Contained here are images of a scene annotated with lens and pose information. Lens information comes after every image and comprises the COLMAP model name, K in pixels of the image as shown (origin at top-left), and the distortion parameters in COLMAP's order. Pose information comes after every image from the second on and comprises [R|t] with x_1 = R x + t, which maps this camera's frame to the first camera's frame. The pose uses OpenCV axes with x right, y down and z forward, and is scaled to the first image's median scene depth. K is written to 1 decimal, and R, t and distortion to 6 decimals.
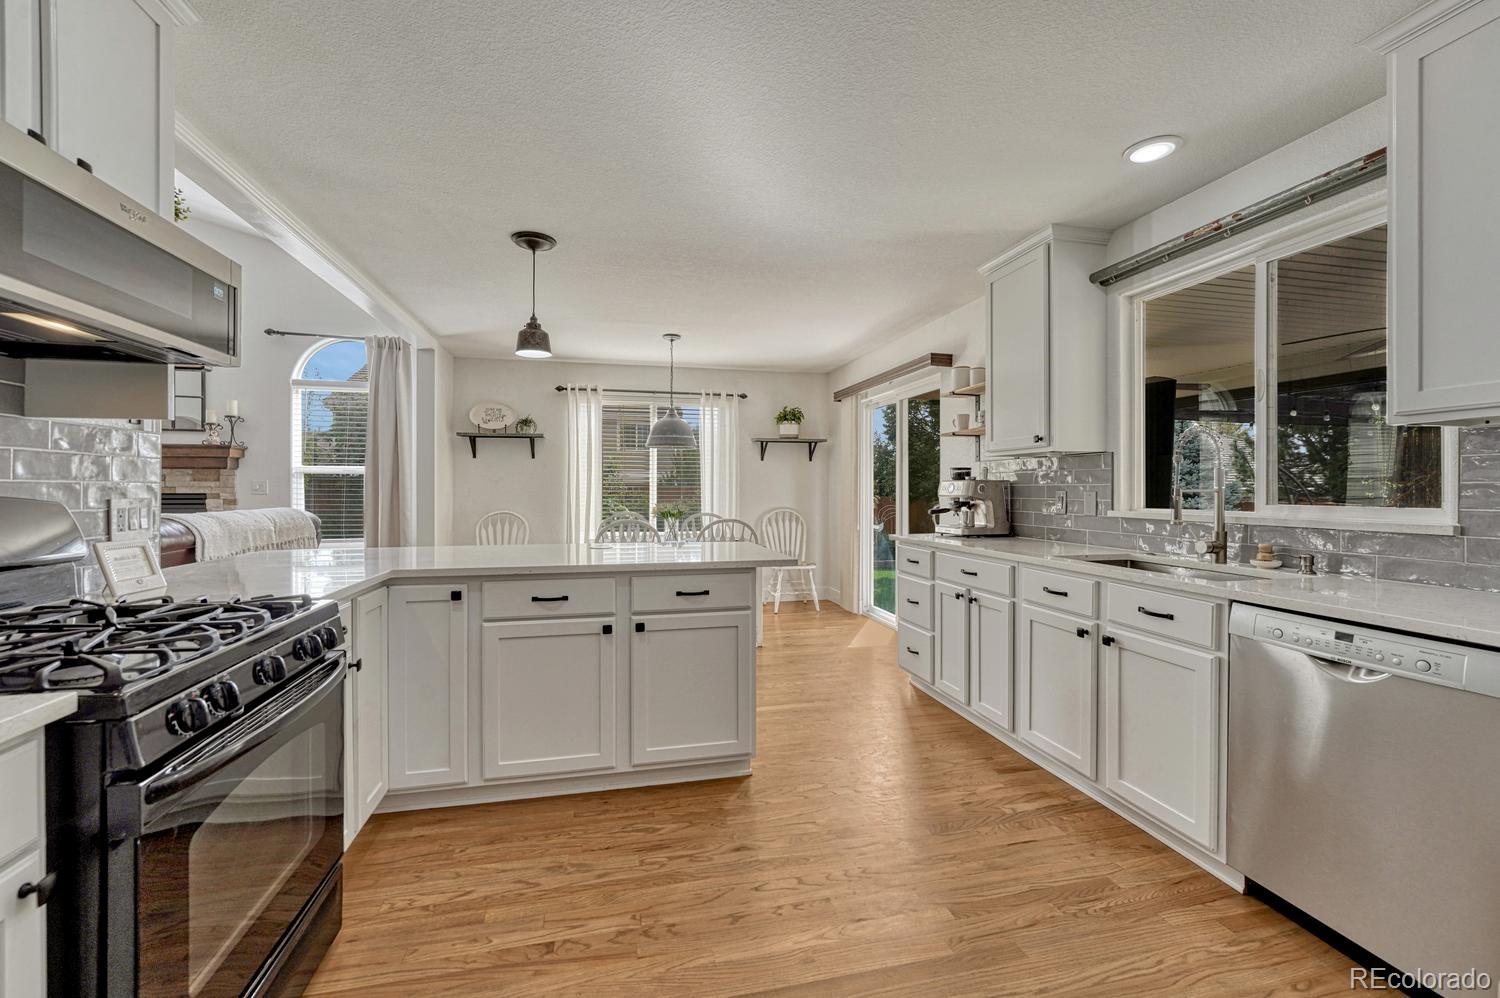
lens RADIAL K [[621.7, 0, 737.6], [0, 621.7, 489.7], [0, 0, 1]] dist [-0.002938, -0.000516]
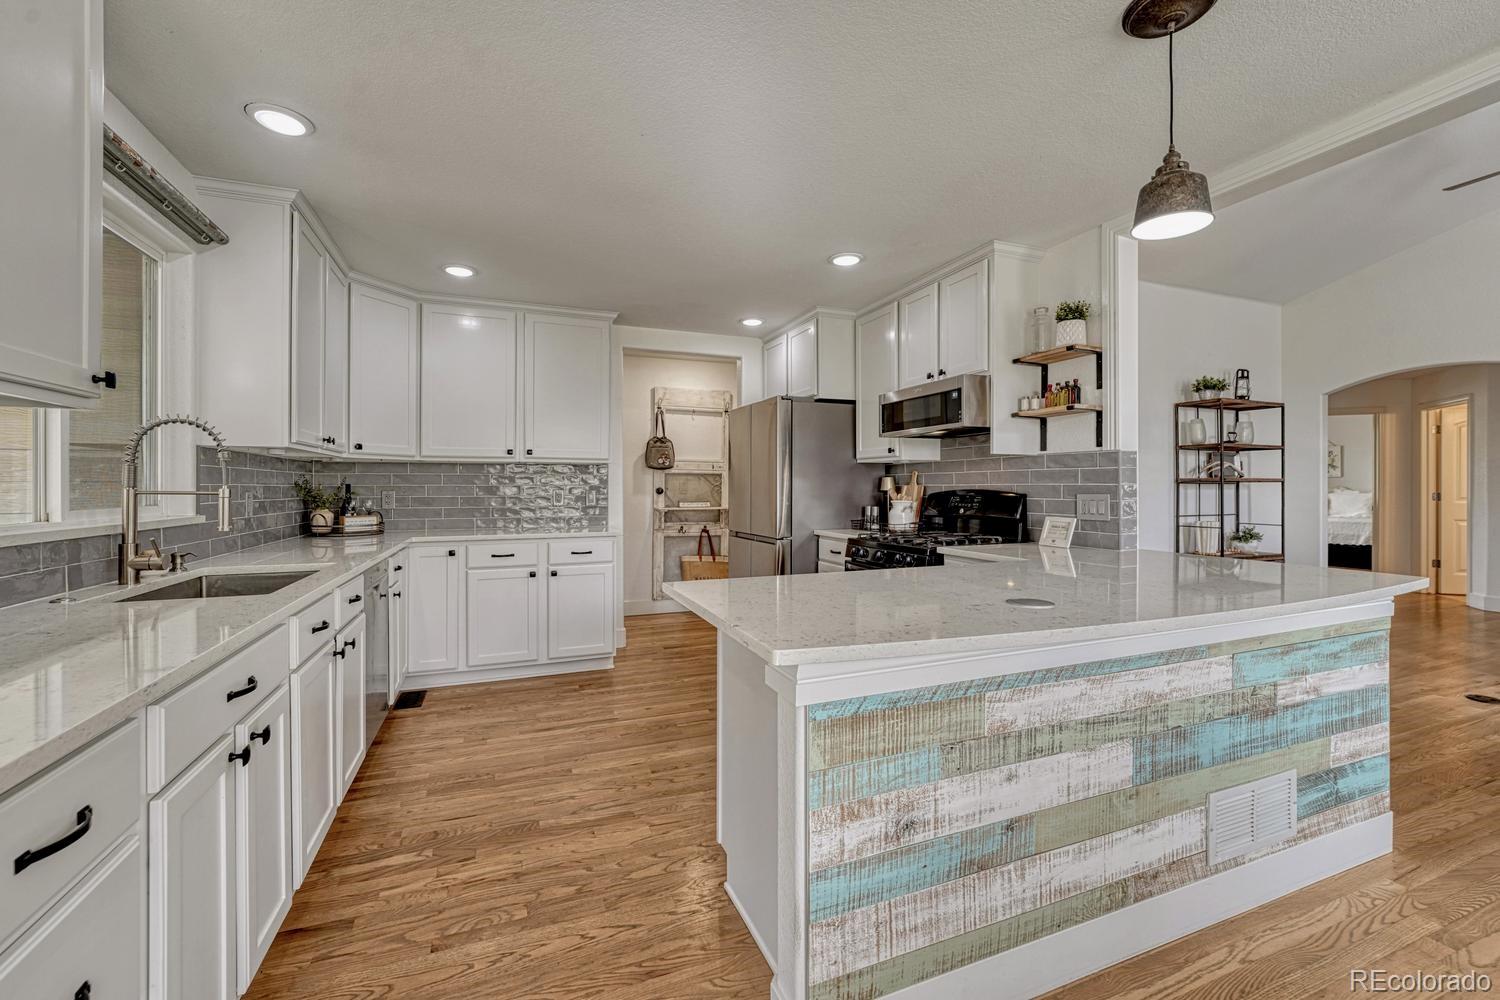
lens RADIAL K [[627.4, 0, 748.1], [0, 627.4, 482.8], [0, 0, 1]] dist [-0.010753, 0.001571]
pose [[-0.987204, 0.000575, -0.159464, 0.113761], [0.000912, 0.999998, -0.002038, -0.008063], [0.159462, -0.002157, -0.987202, 1.775582]]
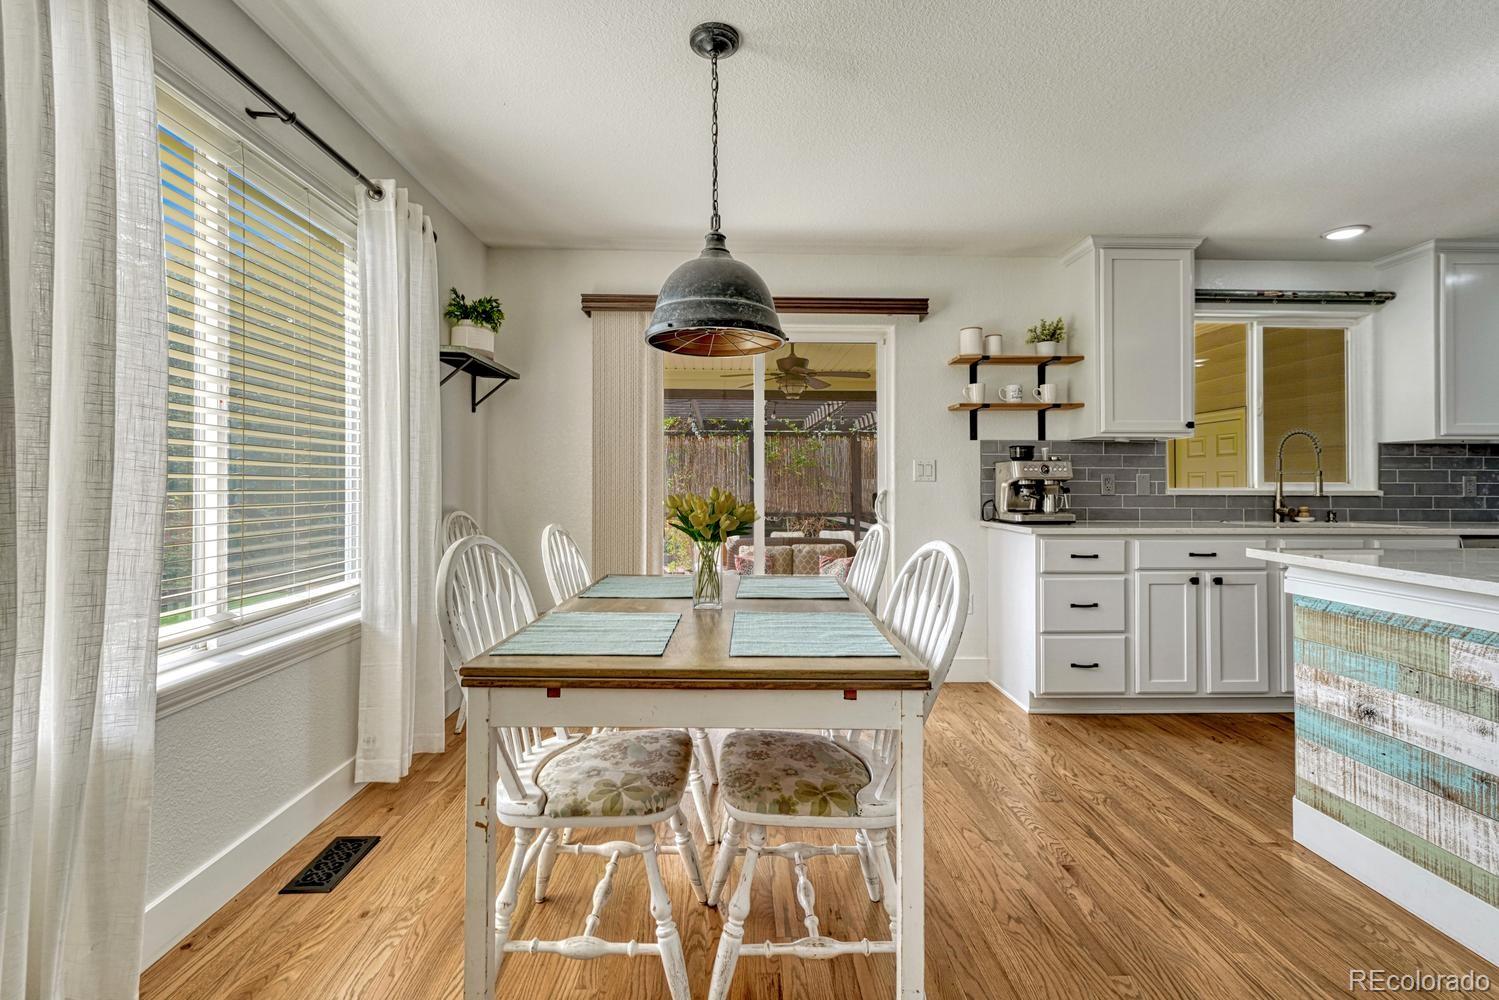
lens RADIAL K [[659.7, 0, 738.9], [0, 659.7, 475.6], [0, 0, 1]] dist [-0.001021, -0.000445]
pose [[0.198071, 0.014594, 0.980079, -0.945203], [-0.002552, 0.999893, -0.014373, 0.030387], [-0.980184, 0.000346, 0.198087, 1.811982]]
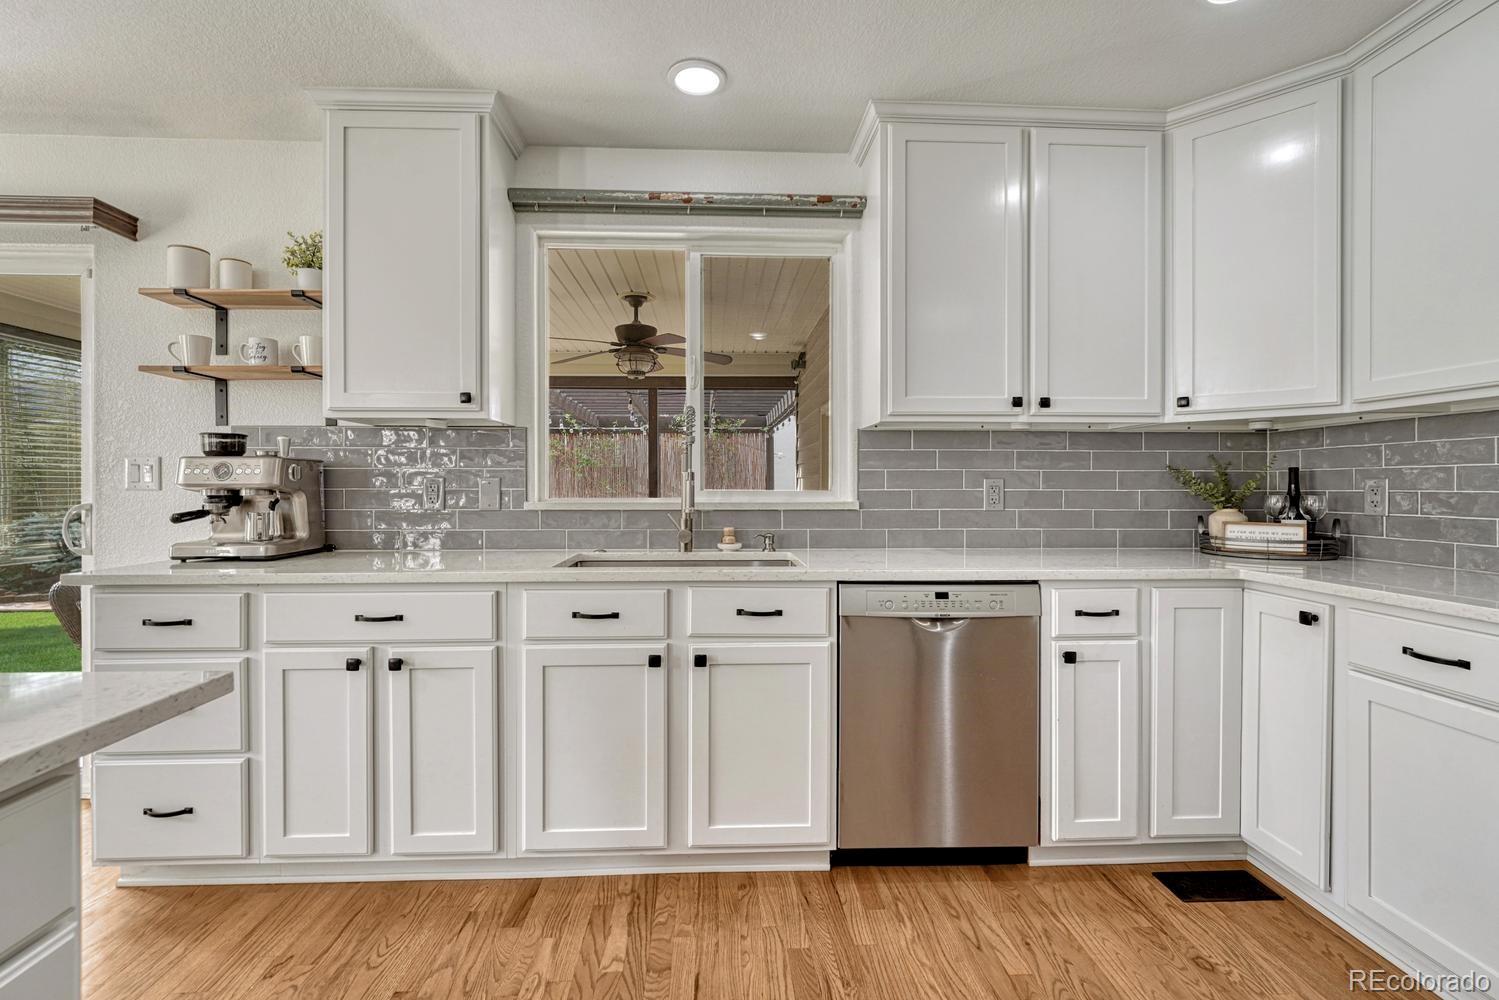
lens RADIAL K [[659.7, 0, 752.3], [0, 659.7, 488.1], [0, 0, 1]] dist [-0.001021, -0.000445]
pose [[0.171821, -0.000830, 0.985128, -0.193887], [0.001427, 0.999999, 0.000593, 0.018442], [-0.985127, 0.001304, 0.171822, 0.675089]]
